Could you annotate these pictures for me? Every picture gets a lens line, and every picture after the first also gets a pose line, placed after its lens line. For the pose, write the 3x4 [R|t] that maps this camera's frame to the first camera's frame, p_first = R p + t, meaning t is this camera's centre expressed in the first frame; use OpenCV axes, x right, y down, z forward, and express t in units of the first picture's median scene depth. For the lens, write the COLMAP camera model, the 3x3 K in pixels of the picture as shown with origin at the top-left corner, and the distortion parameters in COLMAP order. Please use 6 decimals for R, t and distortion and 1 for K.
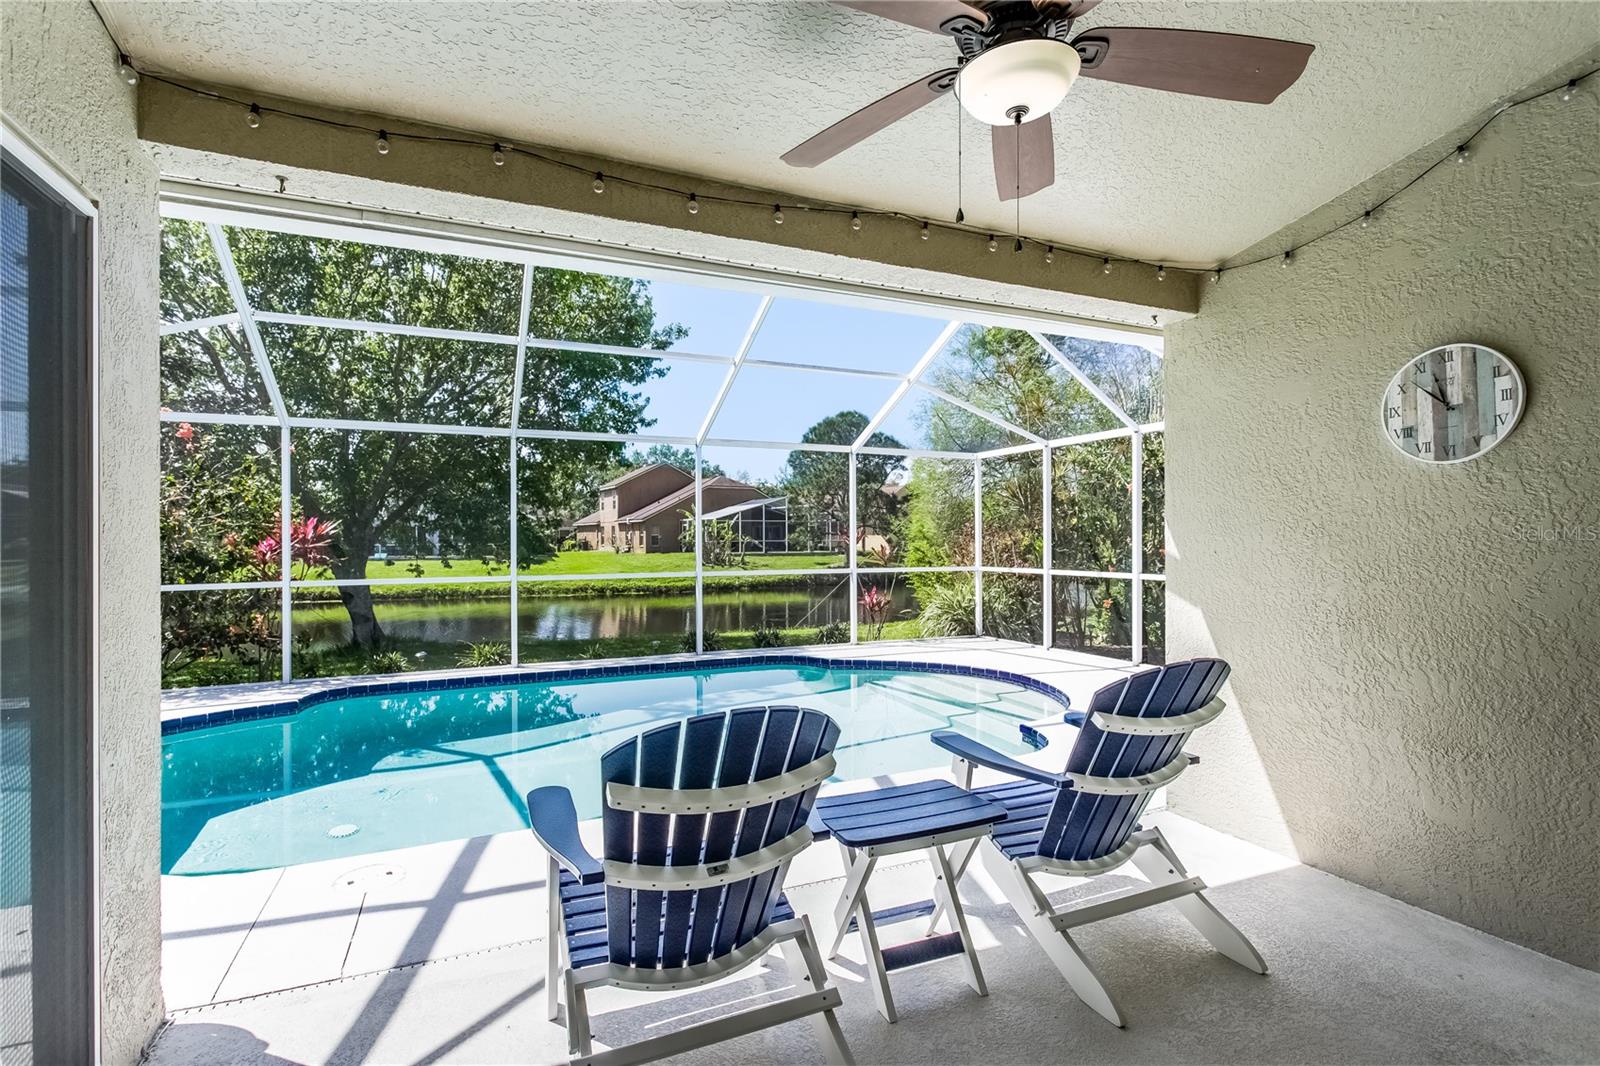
lens RADIAL K [[749.4, 0, 800.0], [0, 749.4, 533.0], [0, 0, 1]] dist [-0.000399, 0.000161]
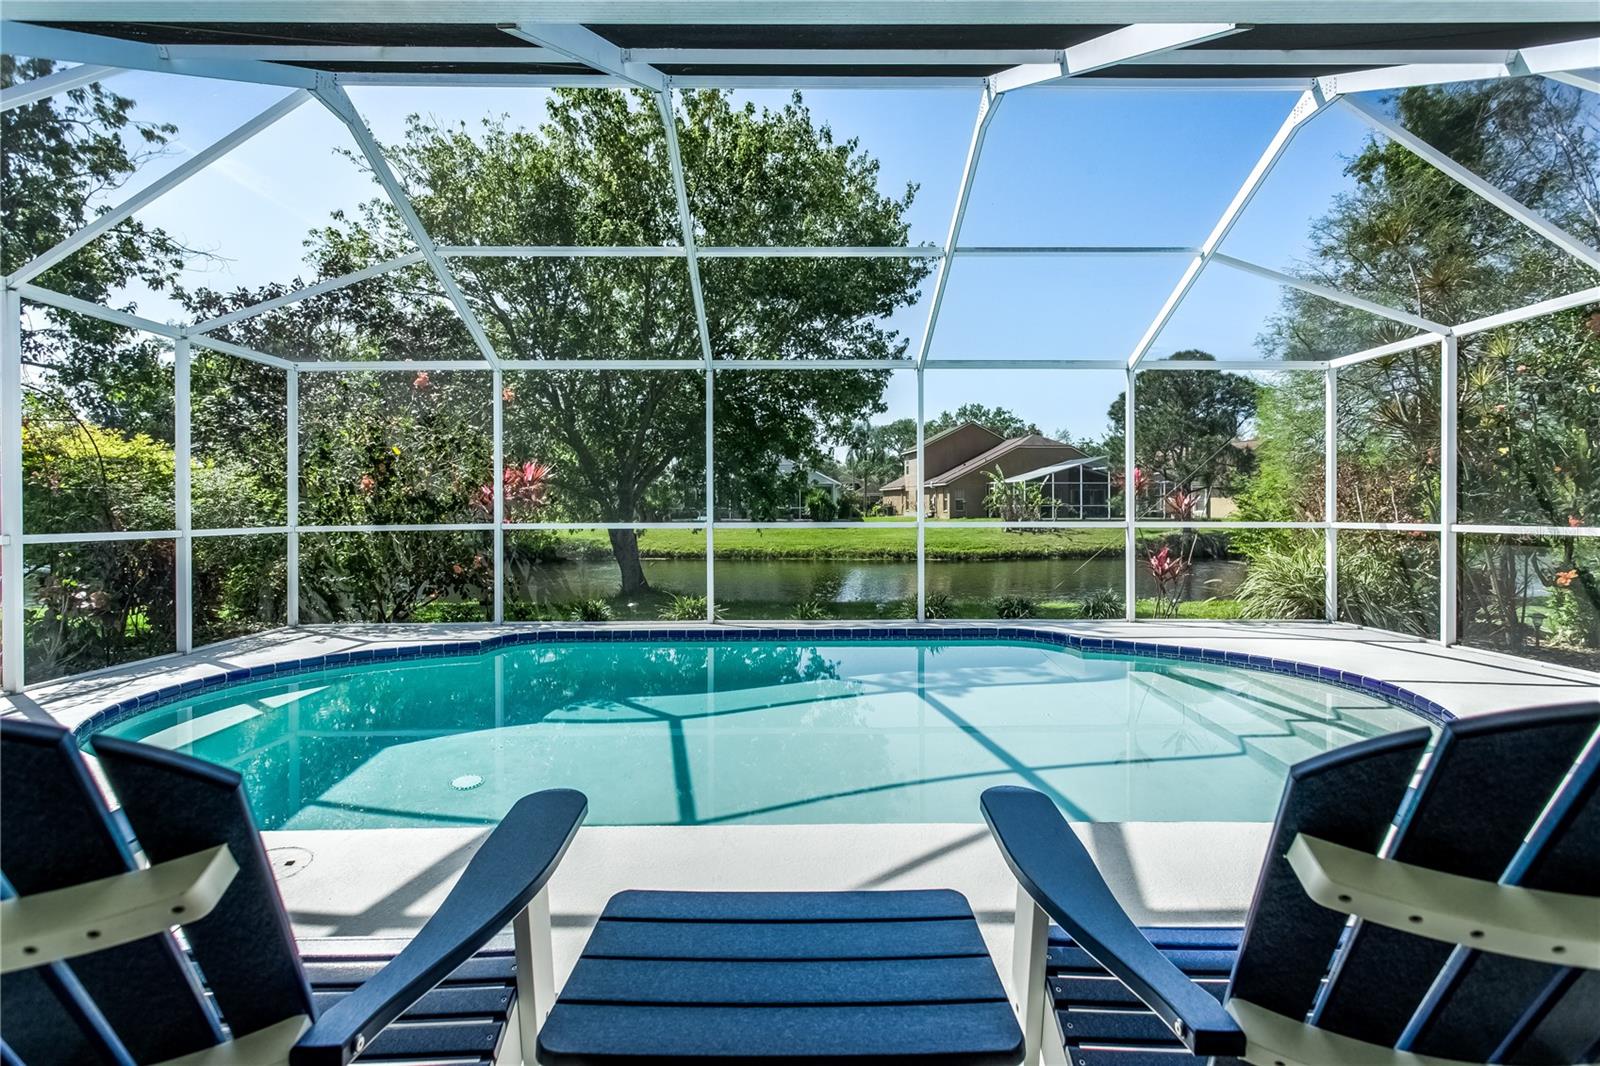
lens RADIAL K [[775.5, 0, 802.7], [0, 775.5, 516.1], [0, 0, 1]] dist [-0.016961, 0.011613]
pose [[0.917154, 0.005525, -0.398495, 0.071334], [0.002408, 0.999809, 0.019405, 0.023786], [0.398526, -0.018757, 0.916965, 0.139352]]
